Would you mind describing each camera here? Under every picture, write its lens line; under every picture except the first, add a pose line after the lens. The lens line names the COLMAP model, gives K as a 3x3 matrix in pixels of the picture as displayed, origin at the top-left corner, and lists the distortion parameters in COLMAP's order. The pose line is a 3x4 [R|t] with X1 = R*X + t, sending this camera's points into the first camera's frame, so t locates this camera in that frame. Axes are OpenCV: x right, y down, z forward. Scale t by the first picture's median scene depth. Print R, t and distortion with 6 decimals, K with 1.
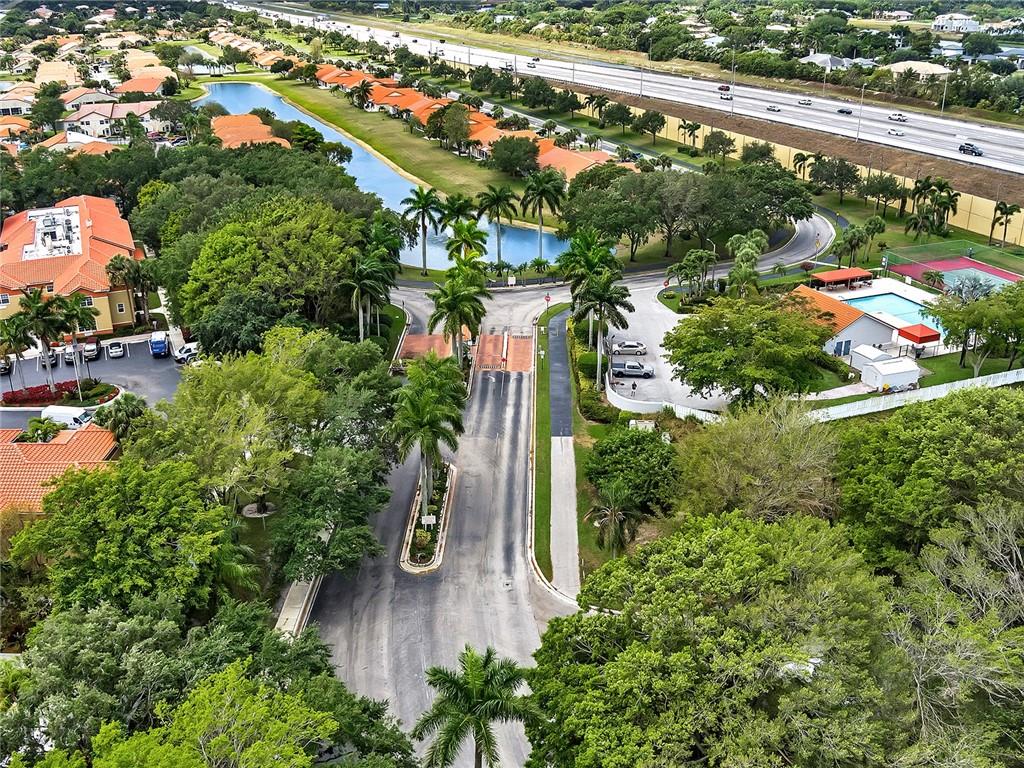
lens RADIAL K [[972.1, 0, 512.0], [0, 972.1, 384.0], [0, 0, 1]] dist [-0.074954, 0.006349]
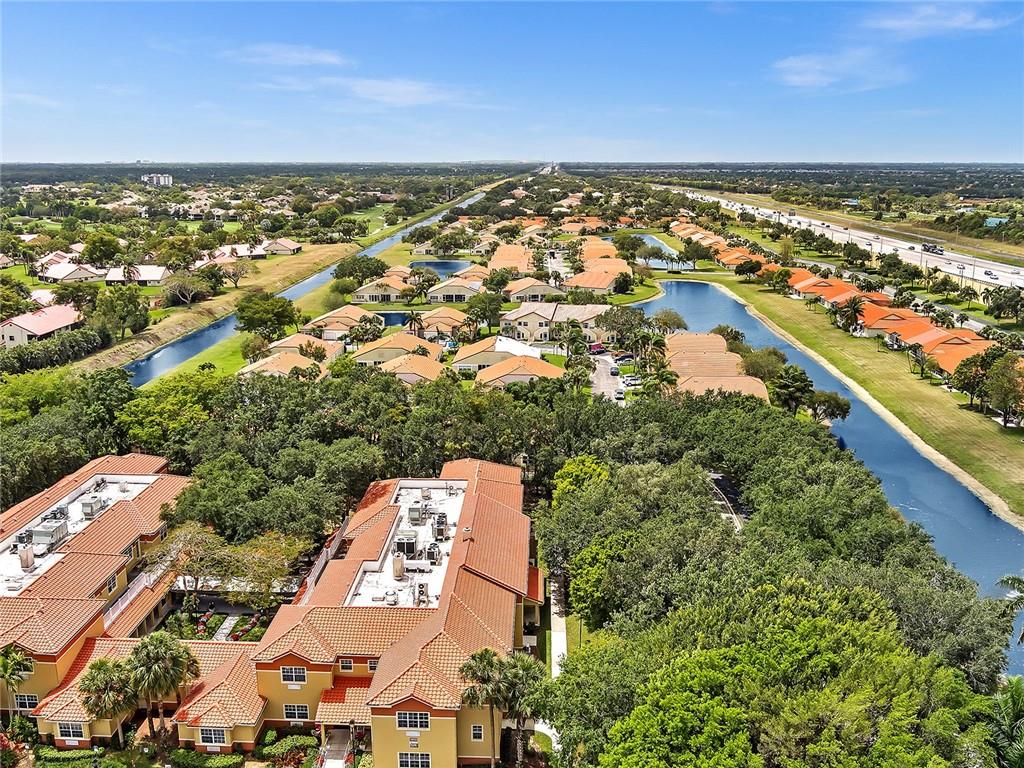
lens RADIAL K [[972.1, 0, 512.0], [0, 972.1, 384.0], [0, 0, 1]] dist [-0.074954, 0.006349]
pose [[0.902214, 0.101958, -0.419064, -0.051278], [-0.176748, 0.973721, -0.143620, -0.059457], [0.393409, 0.203645, 0.896526, 0.136769]]
